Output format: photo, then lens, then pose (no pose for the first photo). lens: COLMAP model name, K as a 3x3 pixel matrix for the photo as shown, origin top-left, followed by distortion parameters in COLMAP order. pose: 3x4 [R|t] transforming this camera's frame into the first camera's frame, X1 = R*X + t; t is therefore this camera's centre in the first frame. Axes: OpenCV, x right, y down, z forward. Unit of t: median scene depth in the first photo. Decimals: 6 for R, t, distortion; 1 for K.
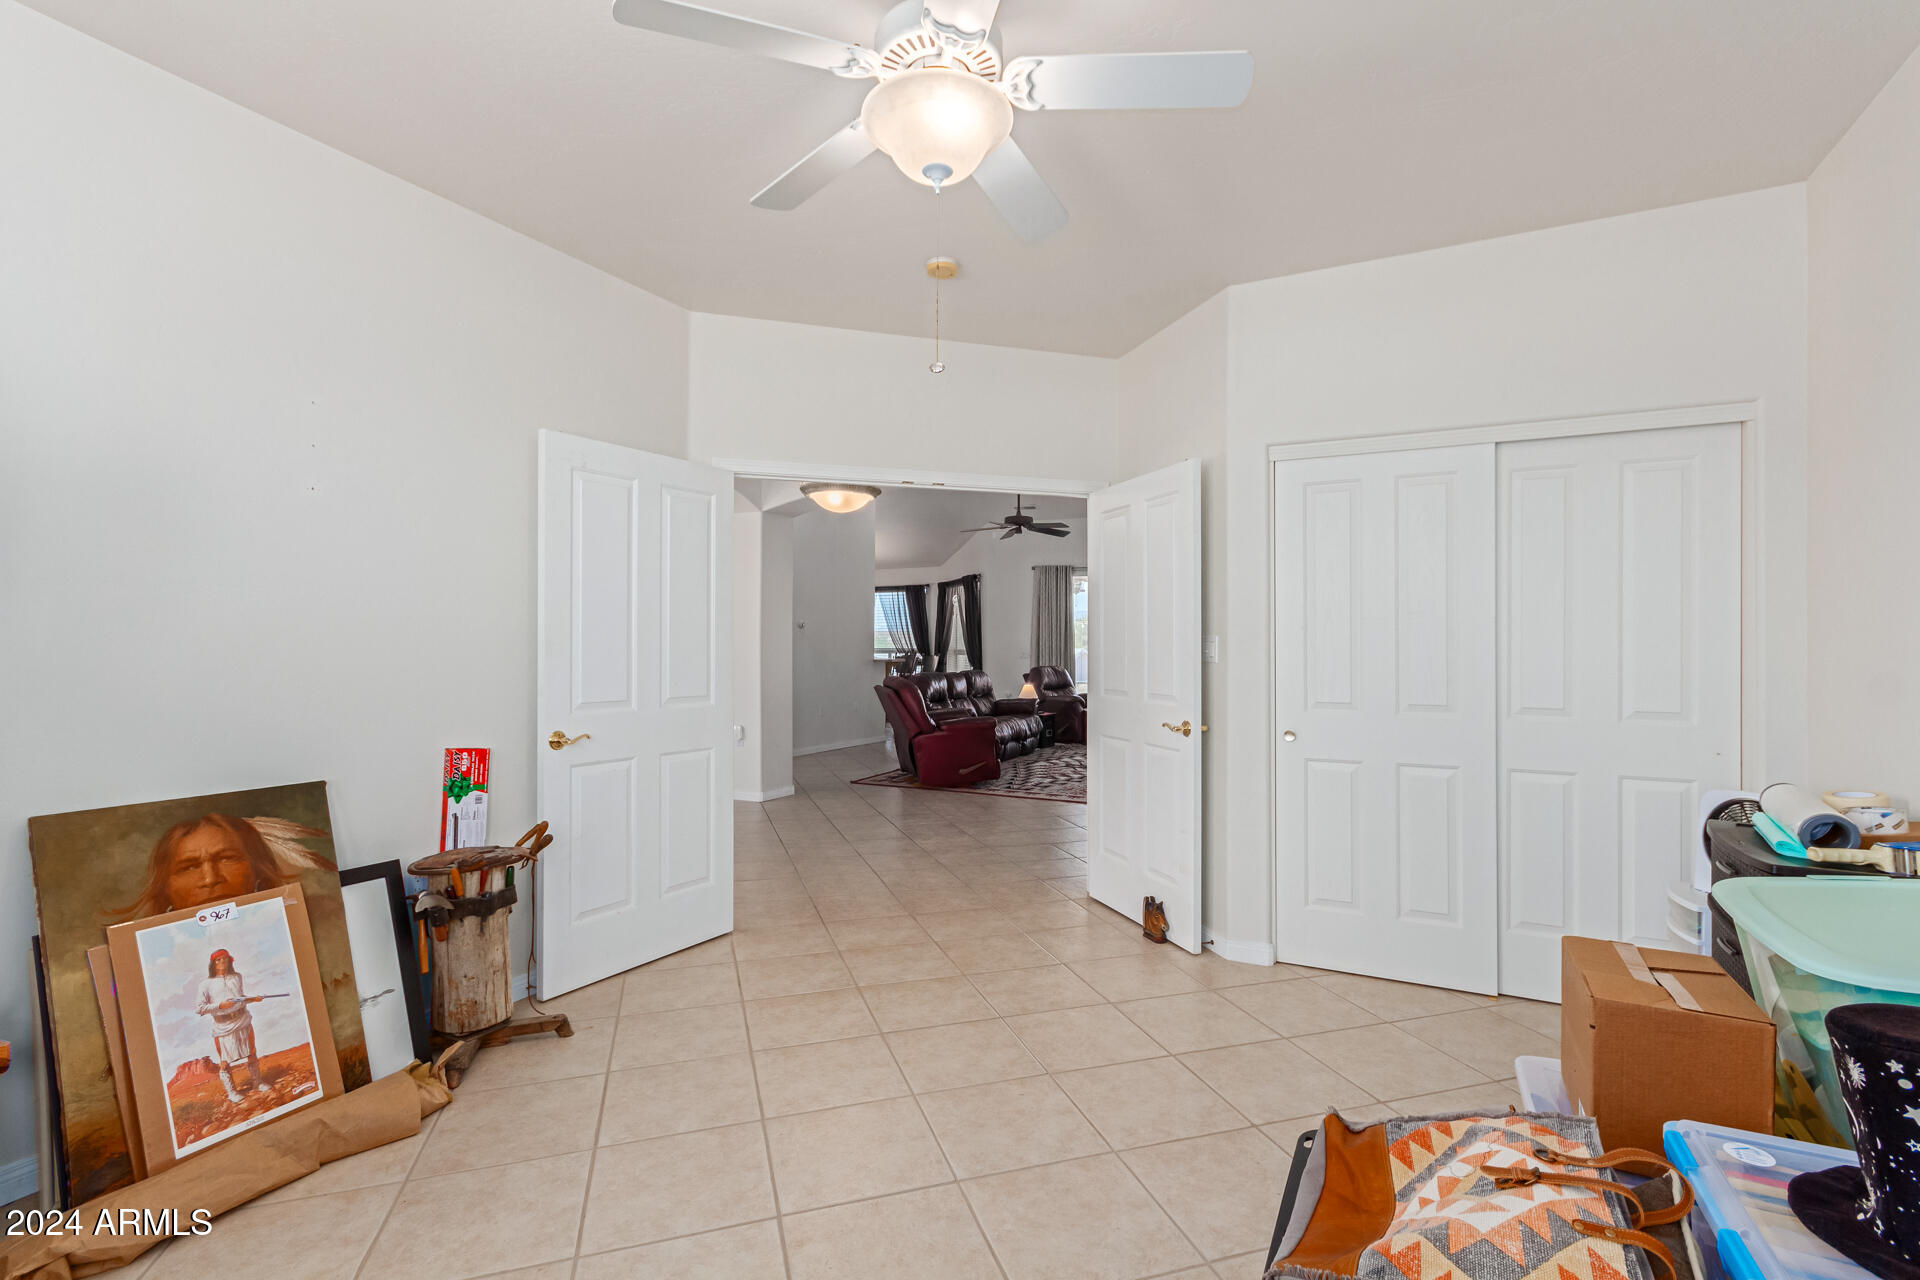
lens RADIAL K [[941.6, 0, 965.0], [0, 941.6, 646.5], [0, 0, 1]] dist [0.013858, 0.001678]
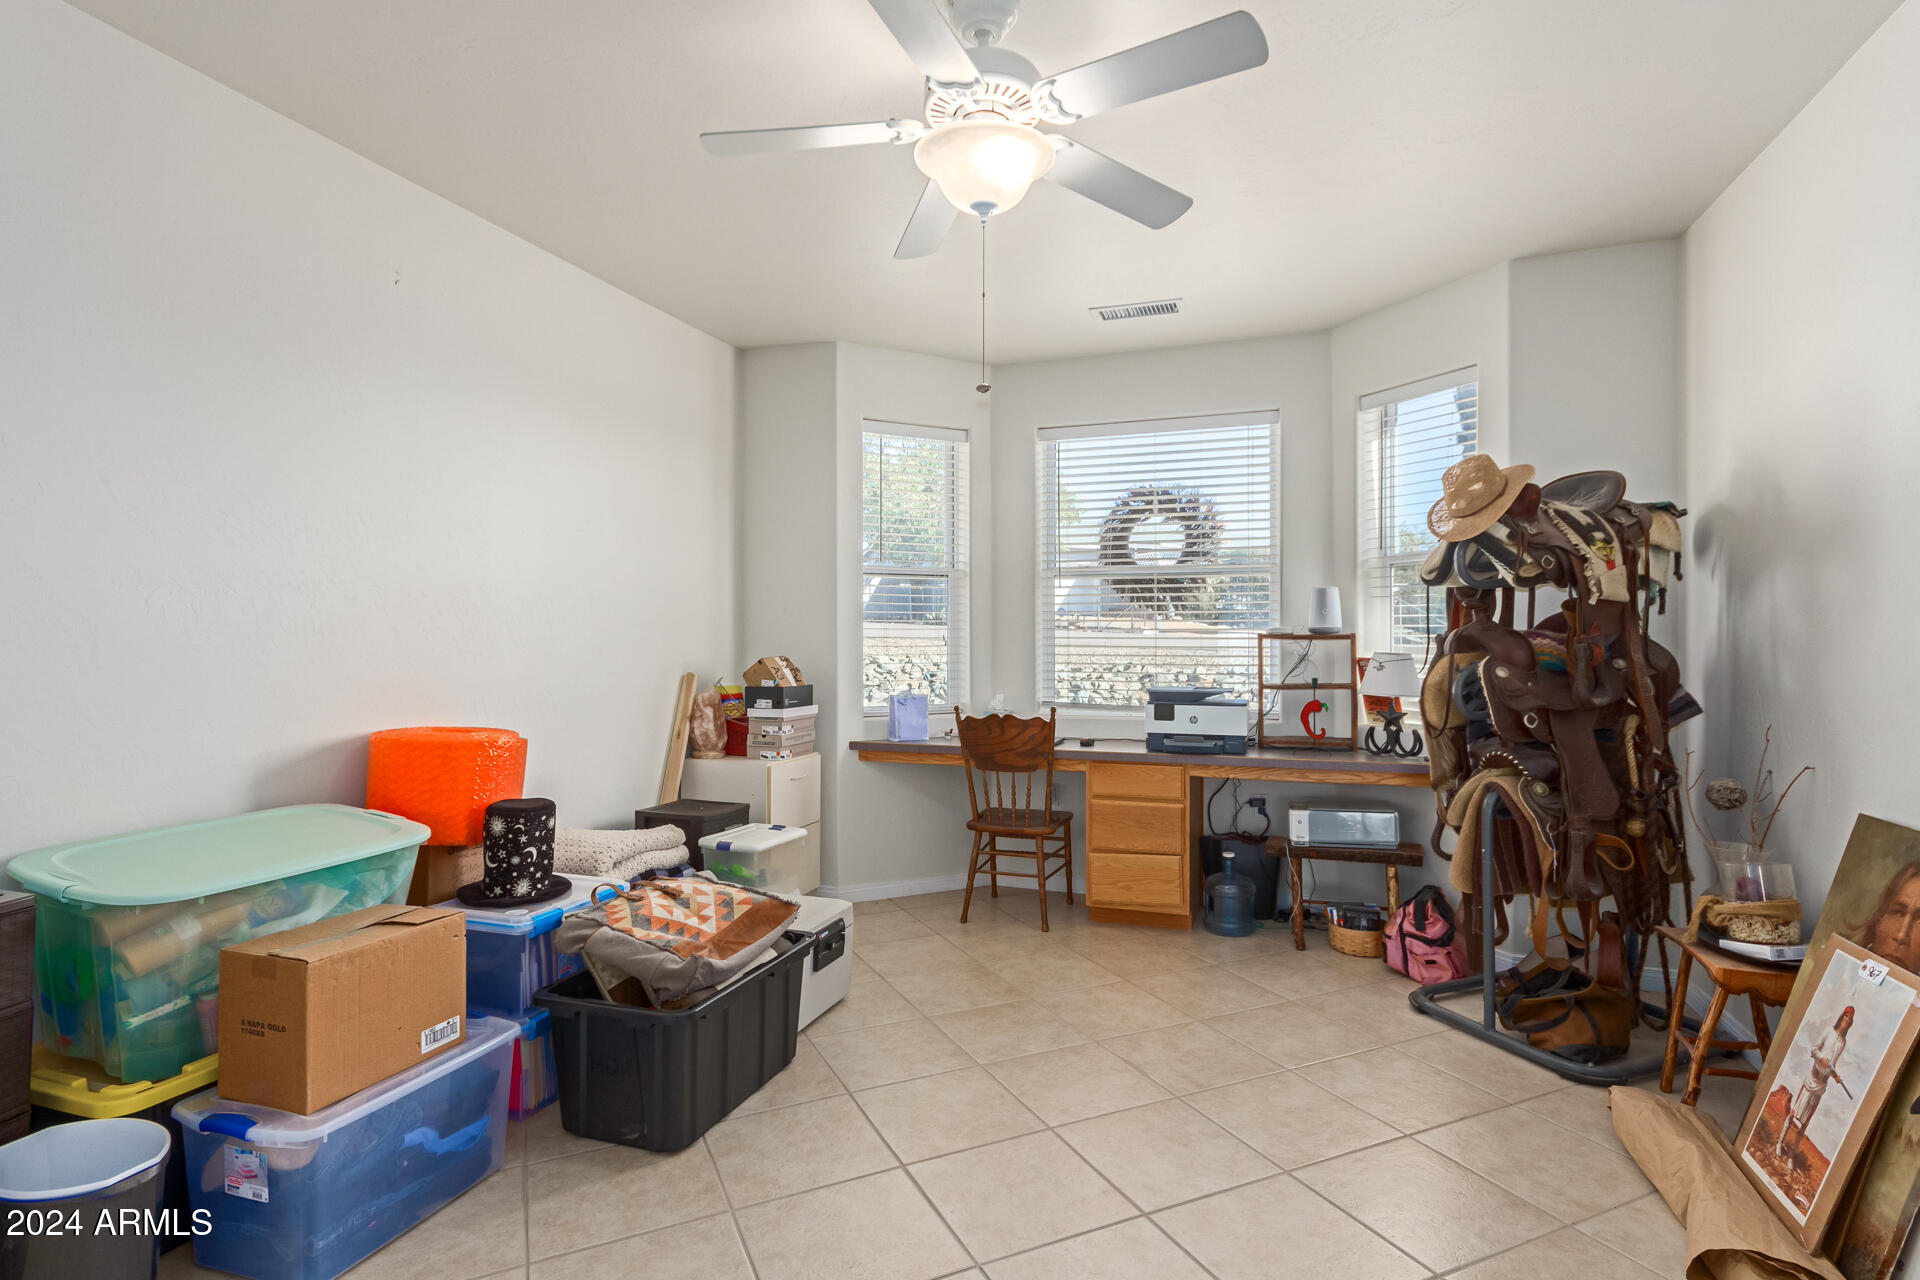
lens RADIAL K [[941.6, 0, 951.8], [0, 941.6, 638.3], [0, 0, 1]] dist [0.013858, 0.001678]
pose [[-0.990514, -0.003222, -0.137371, 0.129294], [-0.002343, 0.999976, -0.006564, -0.001942], [0.137389, -0.006180, -0.990498, 1.742186]]
